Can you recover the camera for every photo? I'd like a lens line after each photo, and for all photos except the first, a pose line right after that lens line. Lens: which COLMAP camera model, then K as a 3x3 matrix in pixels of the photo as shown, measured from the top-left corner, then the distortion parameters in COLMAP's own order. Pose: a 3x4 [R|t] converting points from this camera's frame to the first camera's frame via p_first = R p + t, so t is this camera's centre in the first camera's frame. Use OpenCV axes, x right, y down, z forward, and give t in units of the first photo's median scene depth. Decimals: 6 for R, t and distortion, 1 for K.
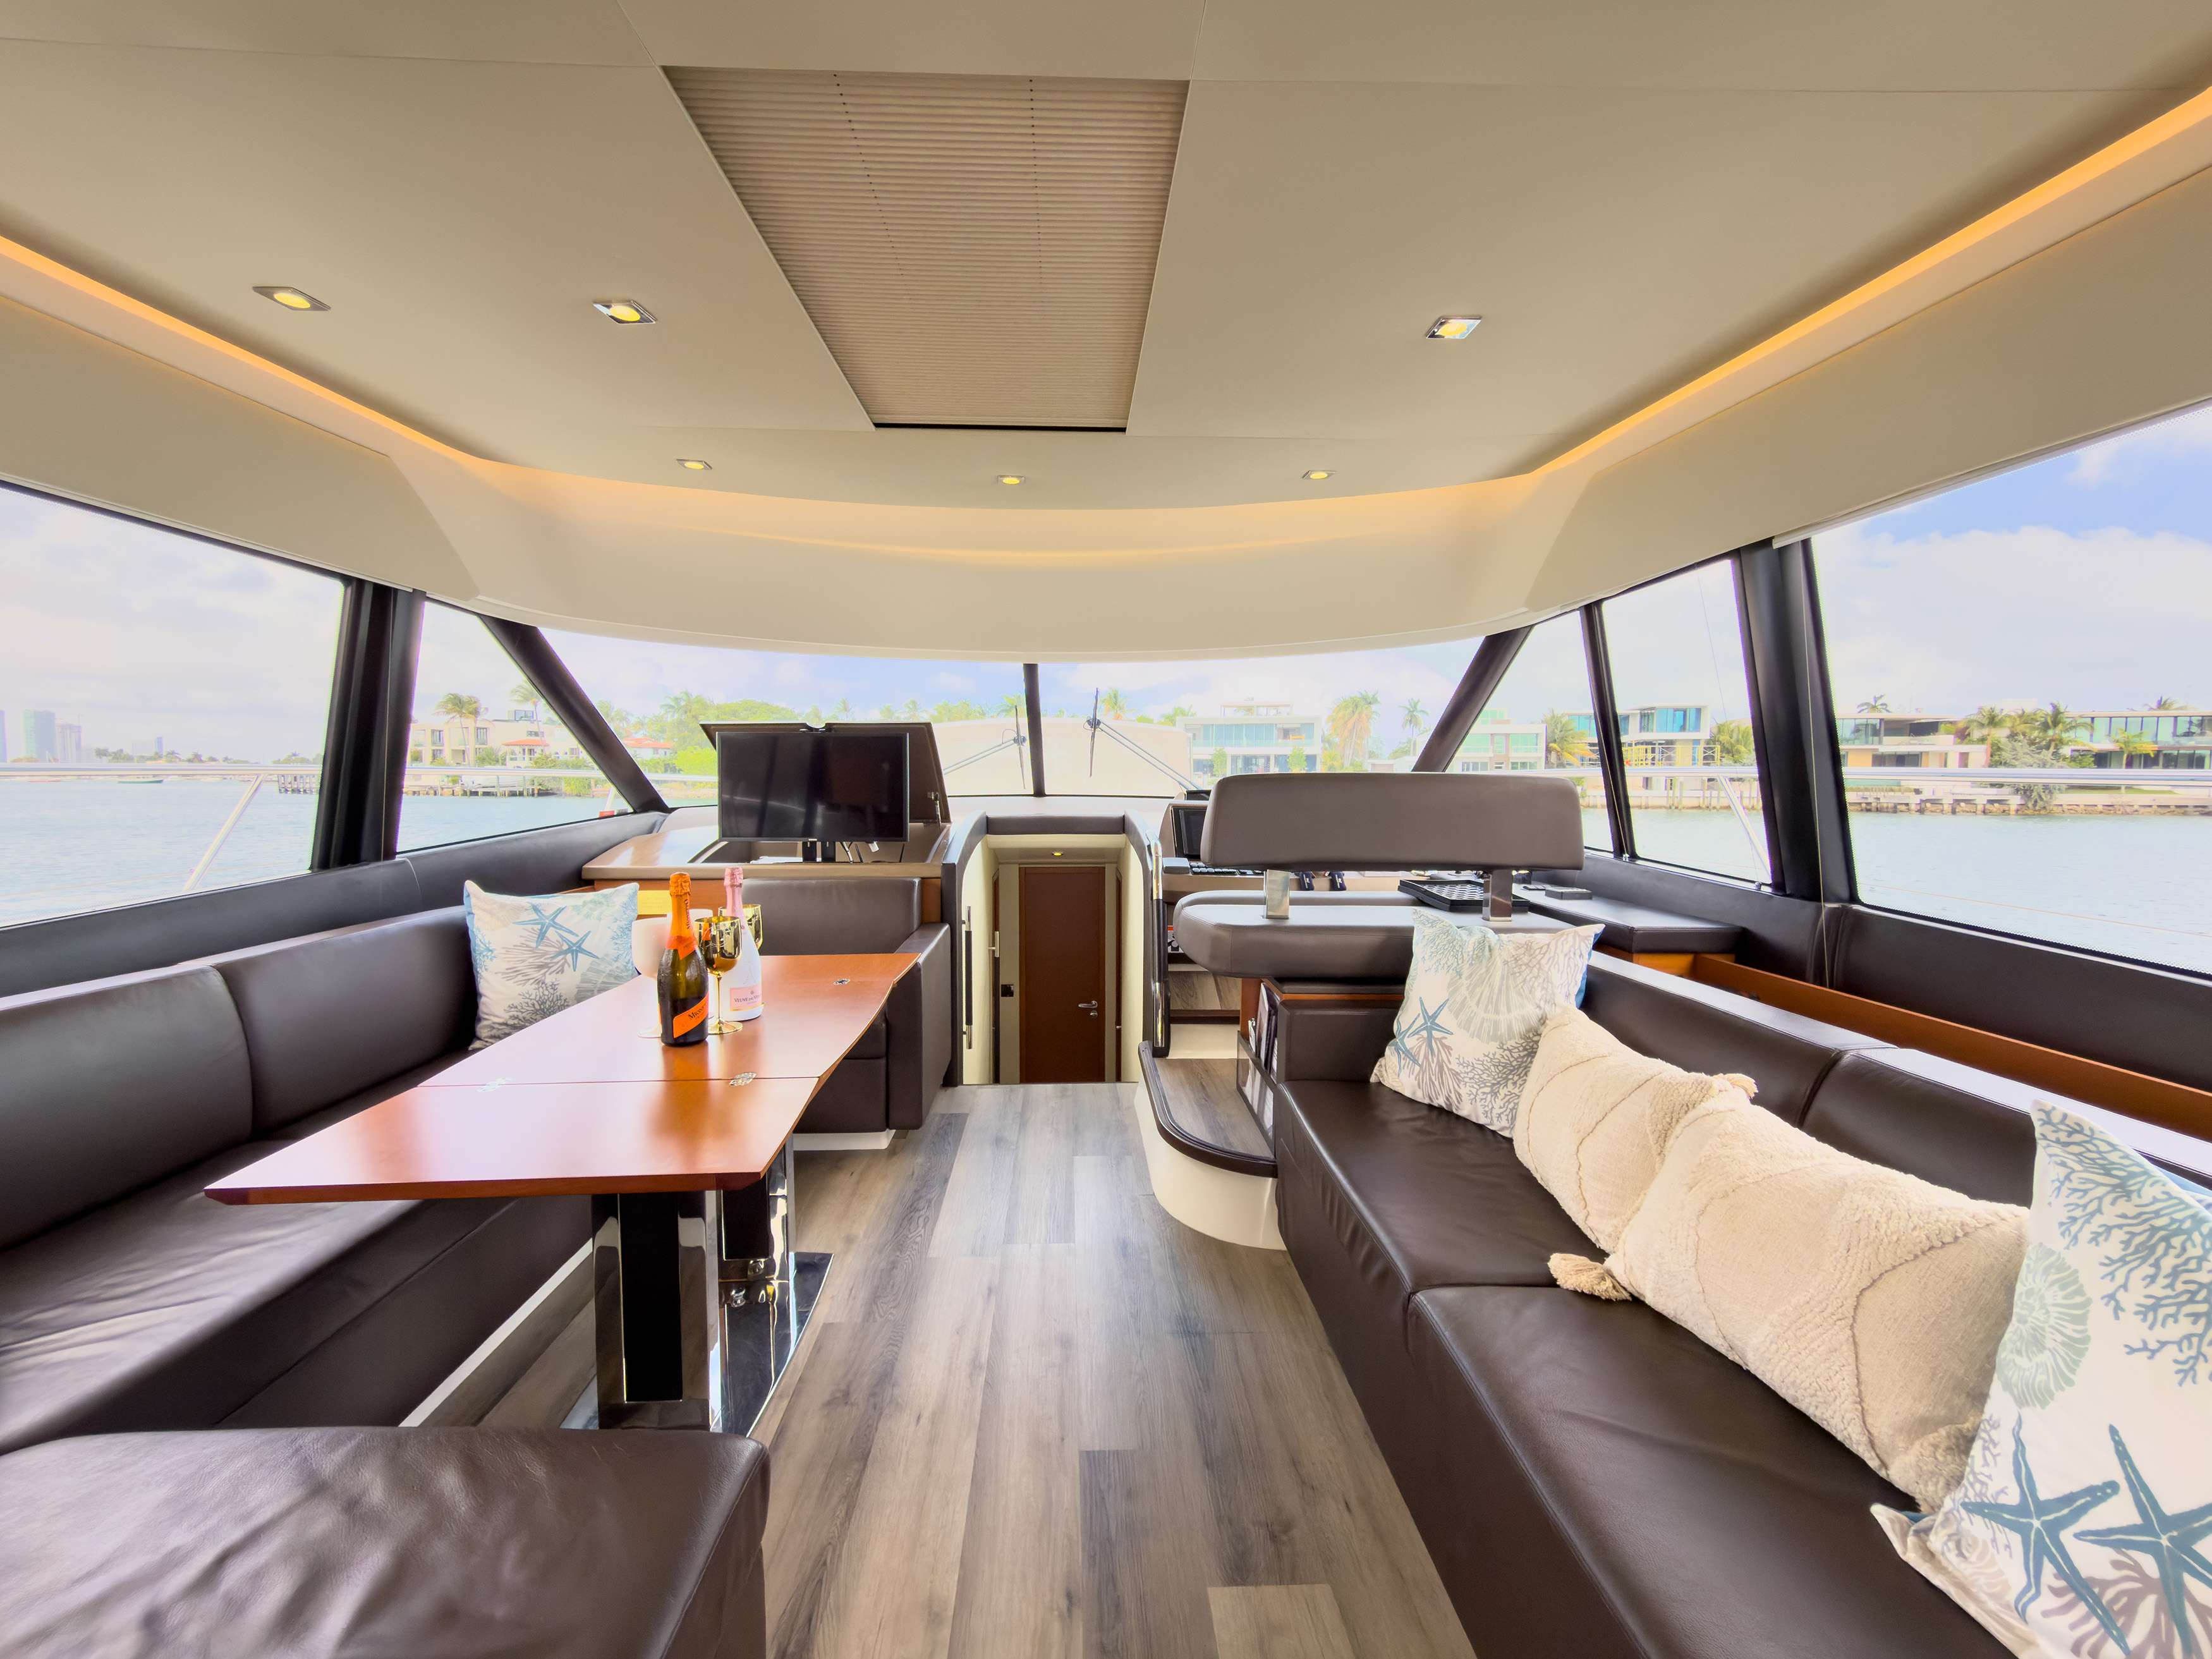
lens RADIAL K [[900.3, 0, 1097.1], [0, 900.3, 824.0], [0, 0, 1]] dist [-0.000441, 0.000204]
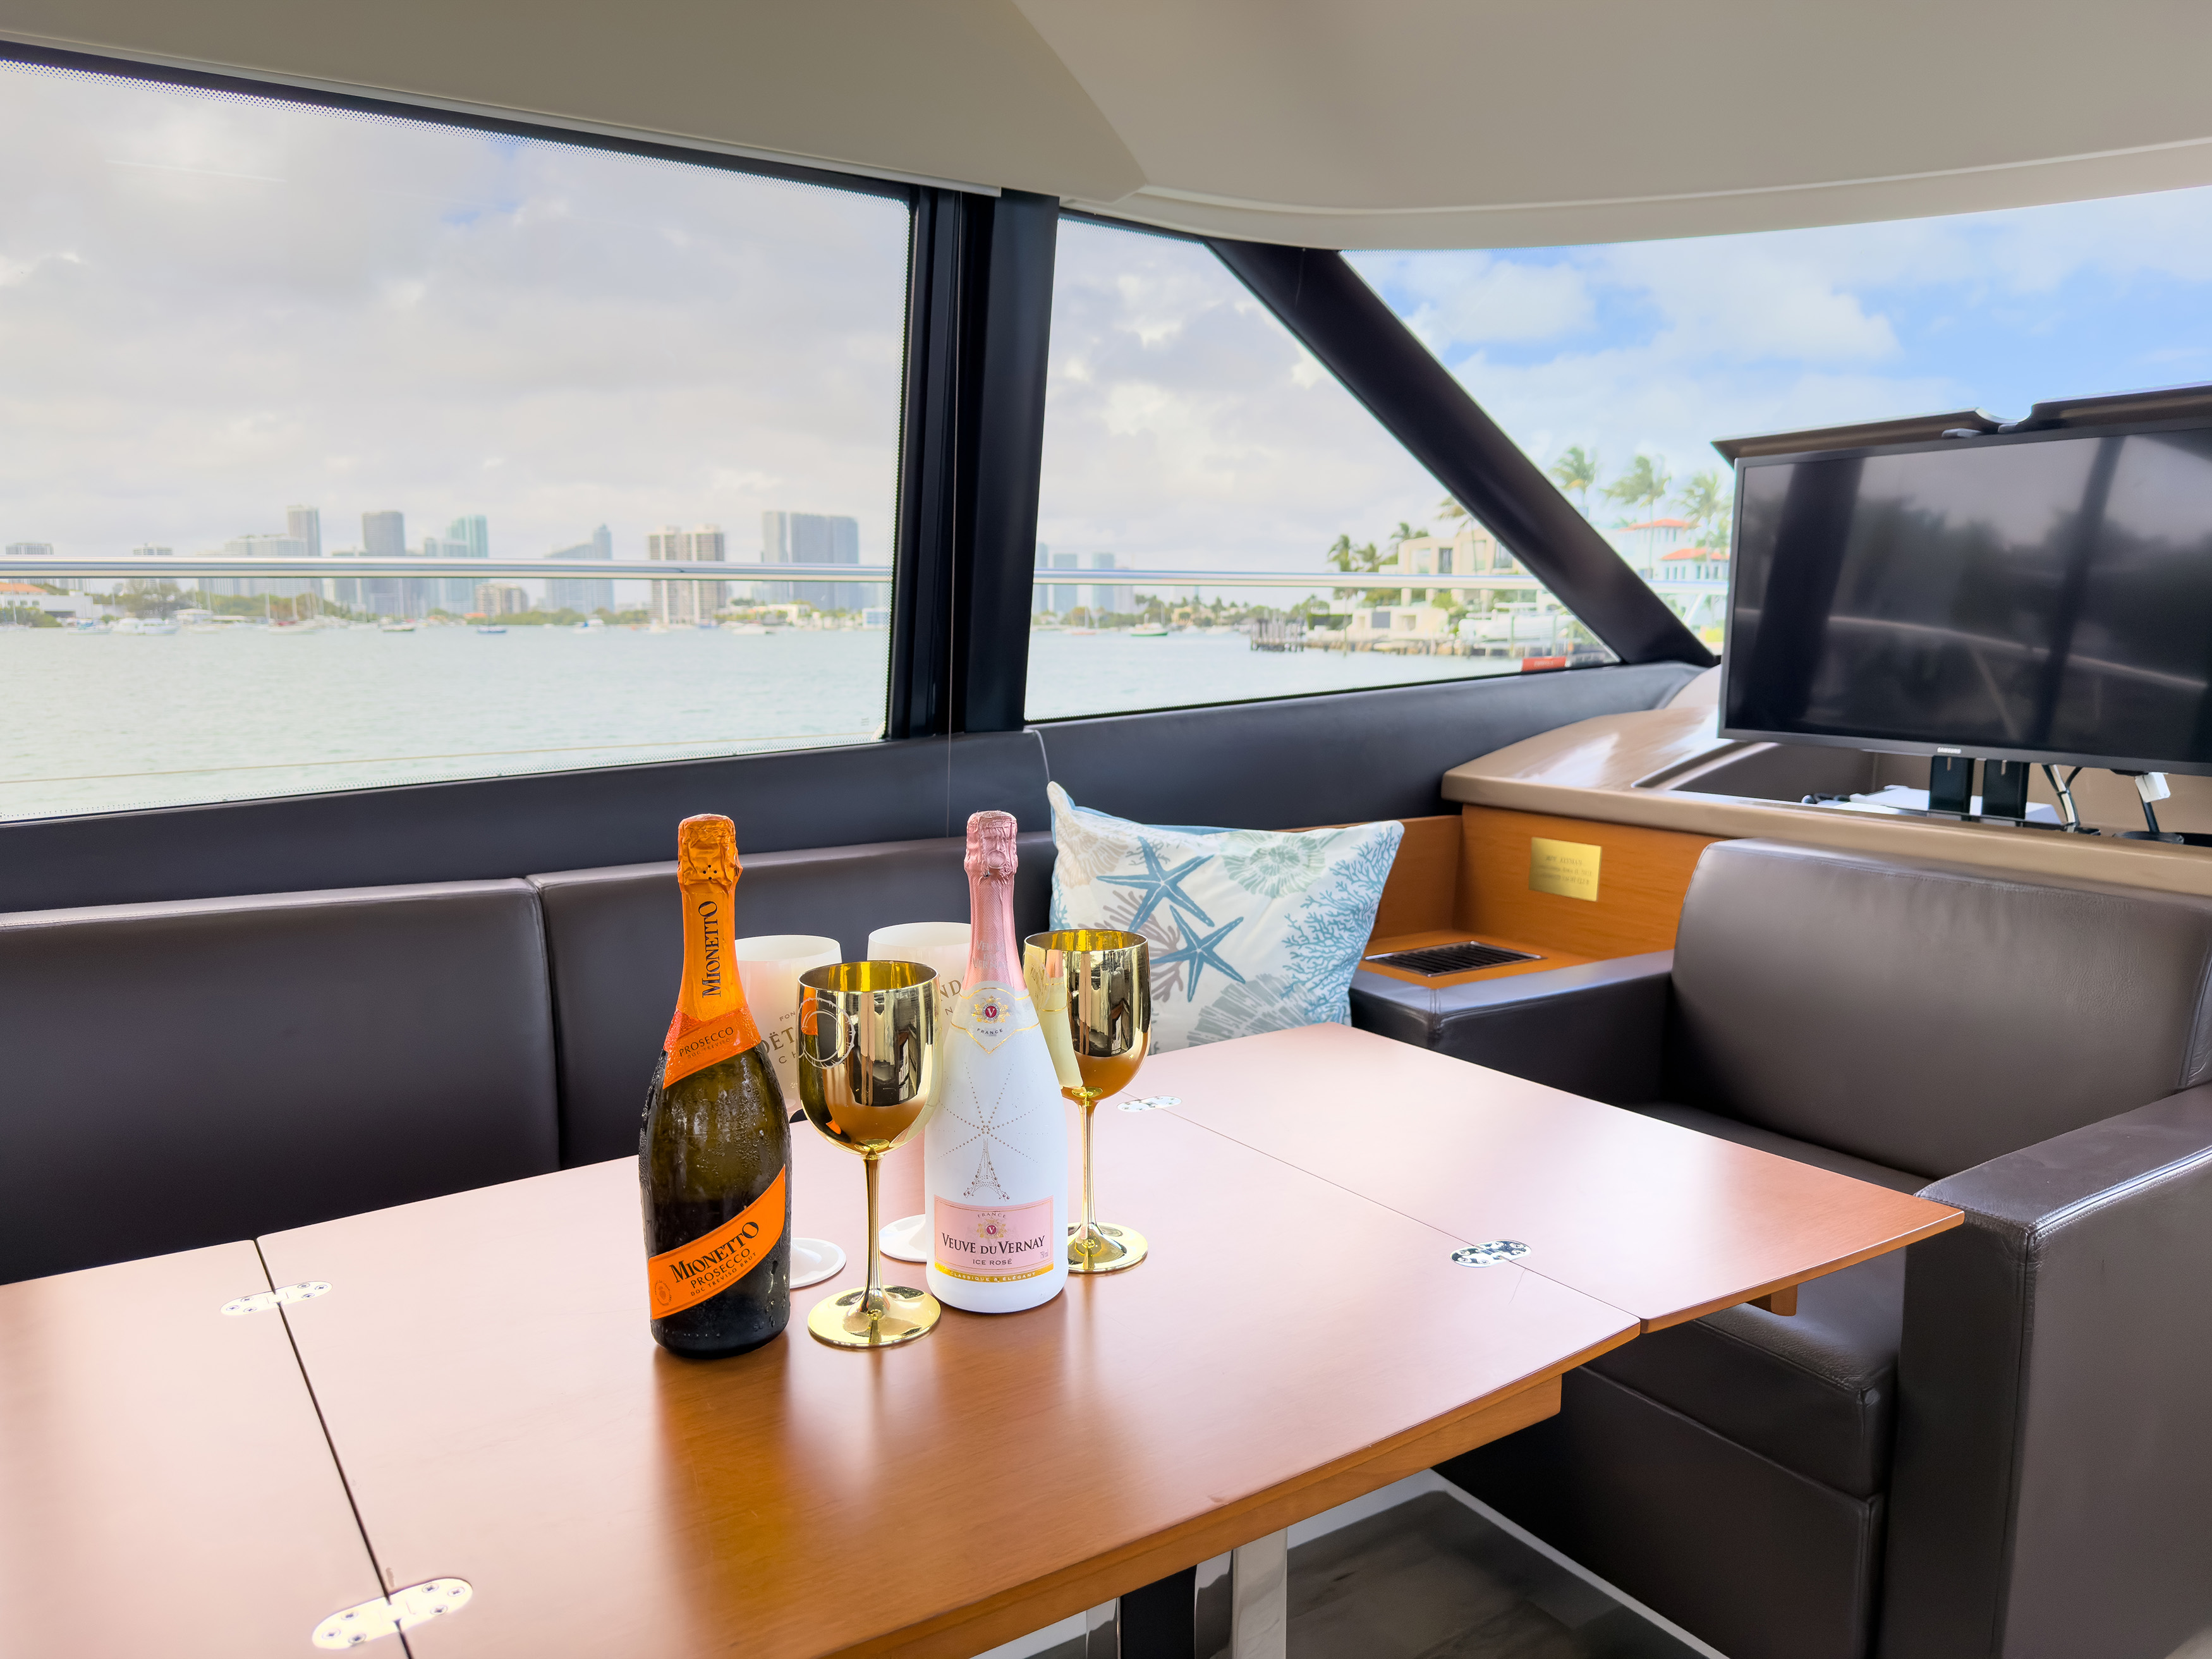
lens RADIAL K [[1560.5, 0, 1086.2], [0, 1560.5, 853.2], [0, 0, 1]] dist [0.055362, -0.028157]
pose [[0.507585, 0.124999, -0.852486, 0.054013], [-0.043668, 0.991881, 0.119438, -0.001798], [0.860494, -0.023398, 0.508922, 0.573451]]
